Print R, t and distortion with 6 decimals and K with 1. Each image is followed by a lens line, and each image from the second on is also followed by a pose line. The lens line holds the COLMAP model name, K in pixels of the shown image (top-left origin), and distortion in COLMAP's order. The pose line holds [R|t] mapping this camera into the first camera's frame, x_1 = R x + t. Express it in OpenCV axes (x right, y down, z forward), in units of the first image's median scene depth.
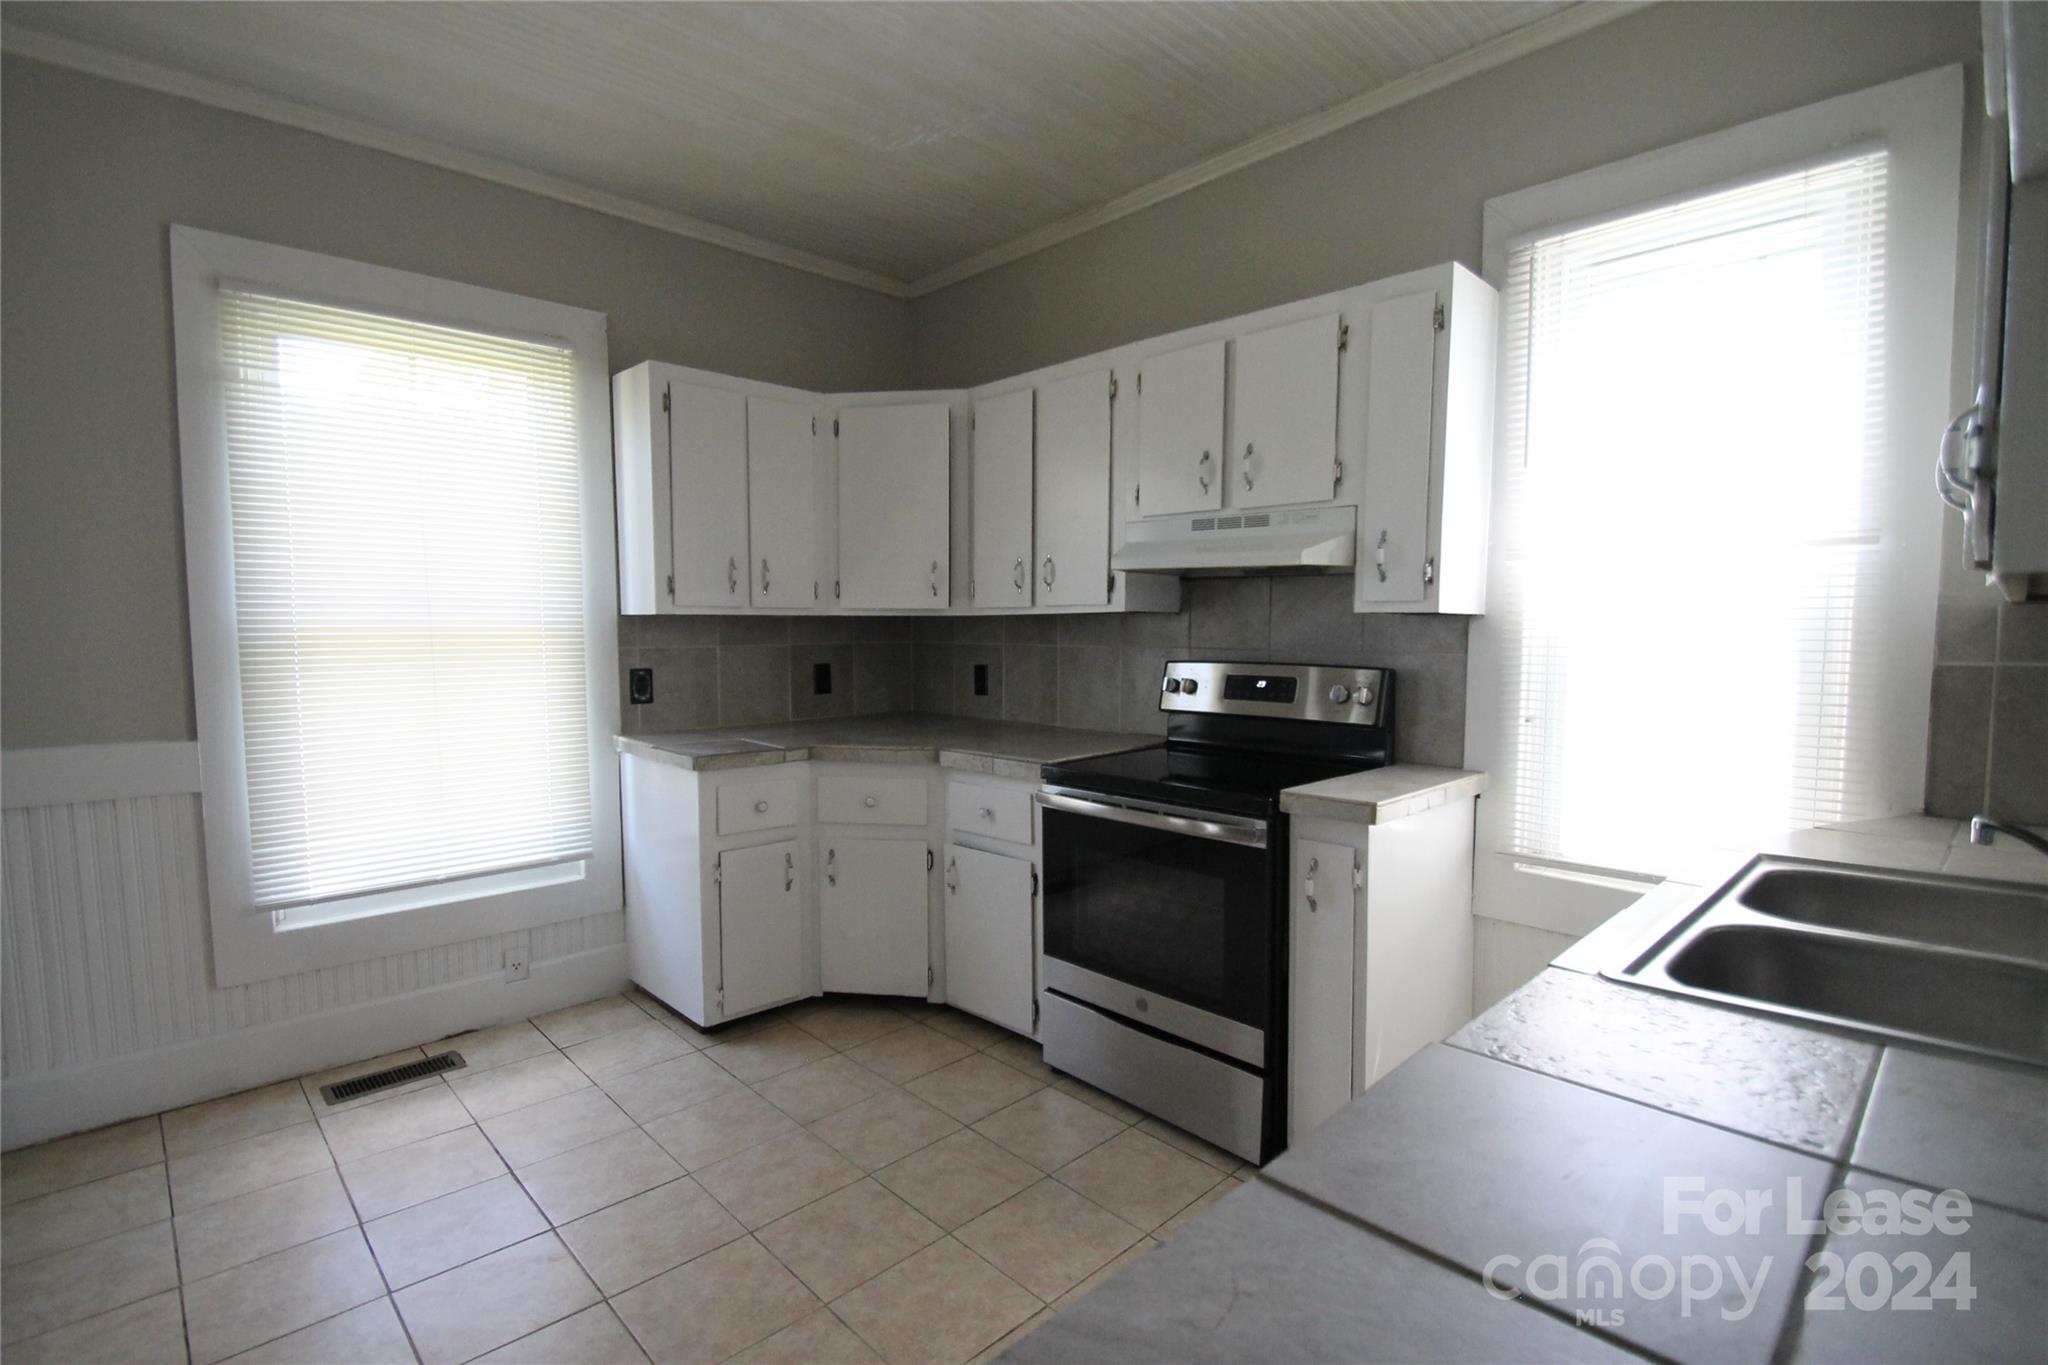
lens RADIAL K [[977.1, 0, 1032.8], [0, 977.1, 695.7], [0, 0, 1]] dist [0.002711, -0.003024]
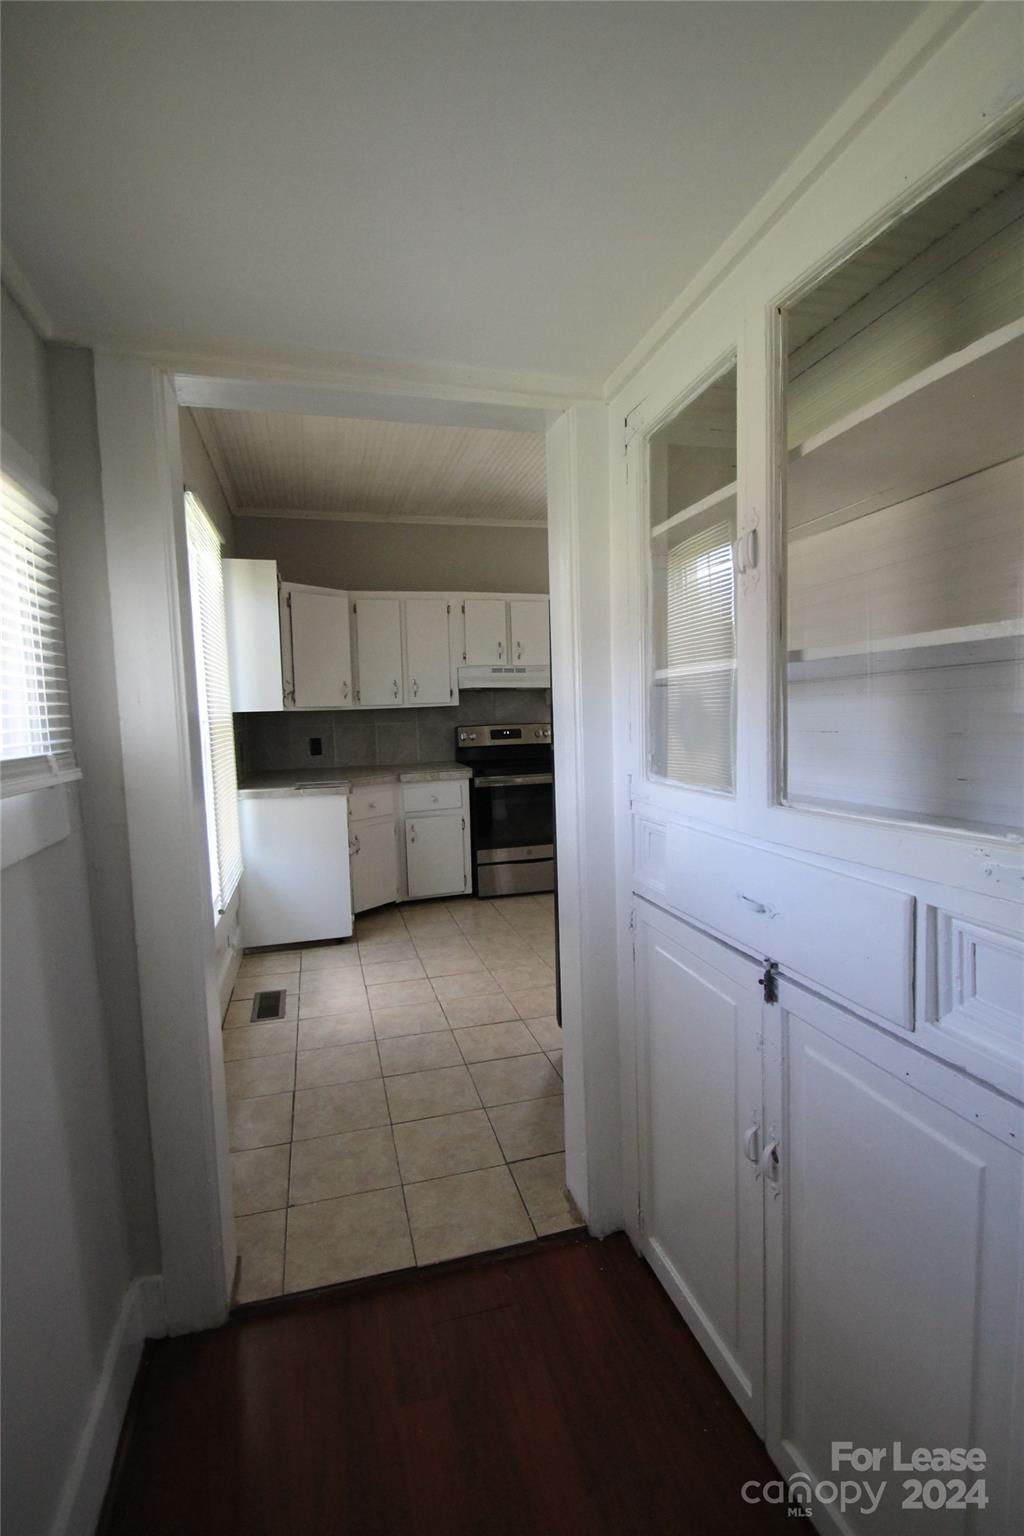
lens RADIAL K [[732.8, 0, 510.3], [0, 732.8, 762.9], [0, 0, 1]] dist [0.002711, -0.003024]
pose [[0.477266, -0.080777, 0.875038, -1.453178], [0.095724, 0.994620, 0.039606, -0.007778], [-0.873530, 0.064860, 0.482430, 0.064559]]
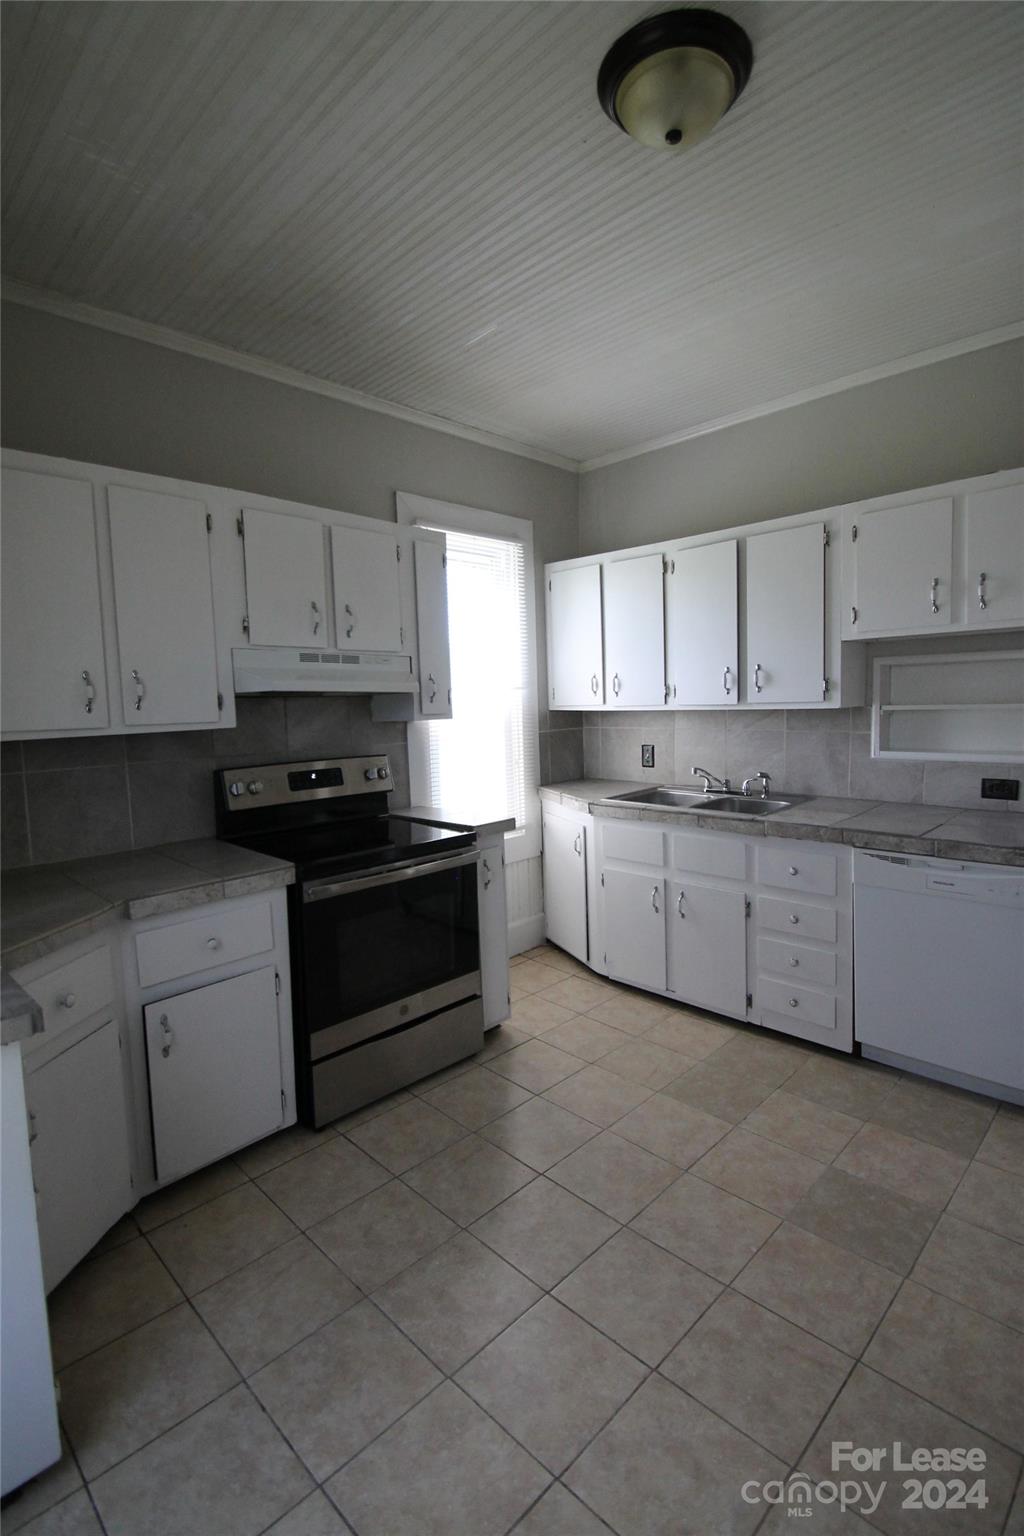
lens RADIAL K [[732.8, 0, 525.7], [0, 732.8, 759.9], [0, 0, 1]] dist [0.002711, -0.003024]
pose [[-0.039510, -0.082073, 0.995843, -0.794375], [0.100433, 0.991248, 0.085679, -0.092202], [-0.994159, 0.103401, -0.030922, 0.736081]]
